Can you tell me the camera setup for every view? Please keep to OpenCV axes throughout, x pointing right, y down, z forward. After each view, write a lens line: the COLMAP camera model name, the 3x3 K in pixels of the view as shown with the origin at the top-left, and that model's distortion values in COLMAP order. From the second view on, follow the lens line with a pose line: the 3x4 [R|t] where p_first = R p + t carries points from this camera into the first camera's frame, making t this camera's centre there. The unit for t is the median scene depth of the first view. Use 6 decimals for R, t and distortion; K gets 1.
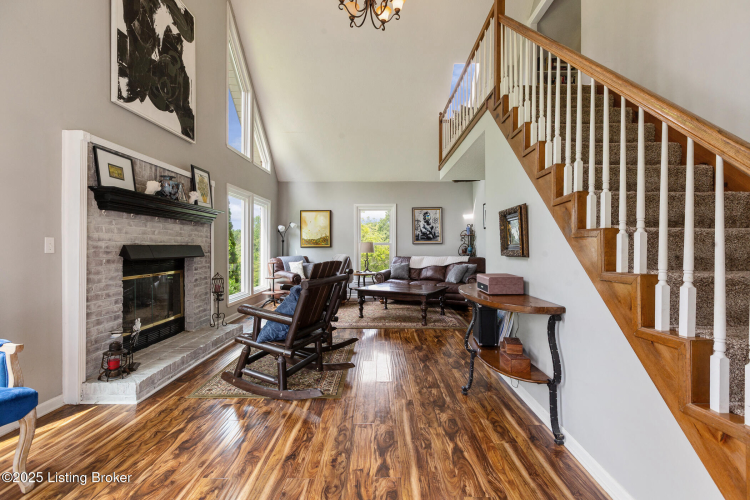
lens RADIAL K [[336.4, 0, 378.4], [0, 336.4, 245.0], [0, 0, 1]] dist [0.000594, -0.000250]
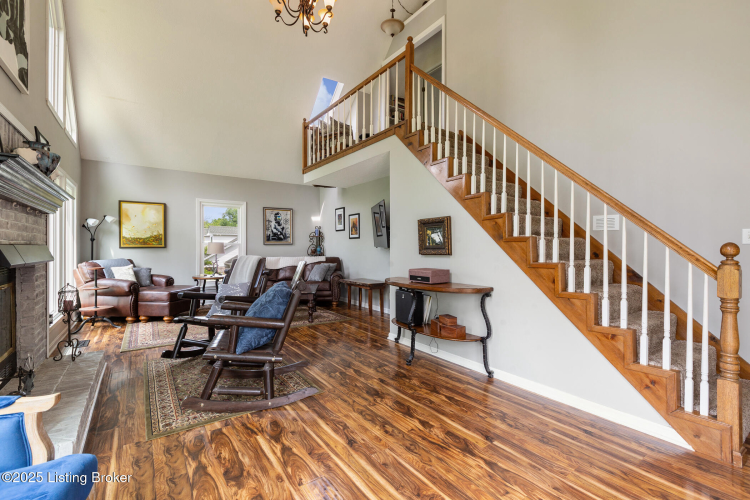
lens RADIAL K [[336.5, 0, 376.0], [0, 336.5, 247.5], [0, 0, 1]] dist [0.000717, 0.000257]
pose [[0.810267, 0.001332, 0.586059, -0.461414], [-0.004505, 0.999982, 0.003956, 0.000512], [-0.586043, -0.005846, 0.810259, 0.046368]]
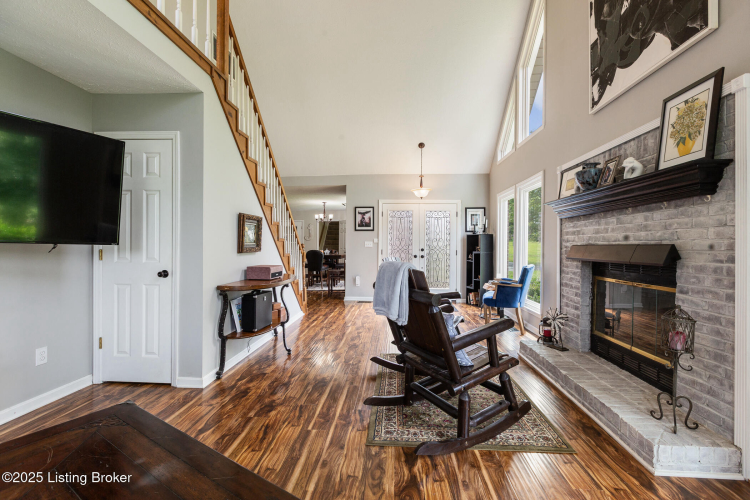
lens RADIAL K [[336.5, 0, 376.0], [0, 336.5, 247.5], [0, 0, 1]] dist [0.000717, 0.000257]
pose [[-0.998766, -0.005676, 0.049344, -0.125878], [-0.005734, 0.999983, -0.001042, 0.010991], [-0.049337, -0.001323, -0.998781, 1.858521]]
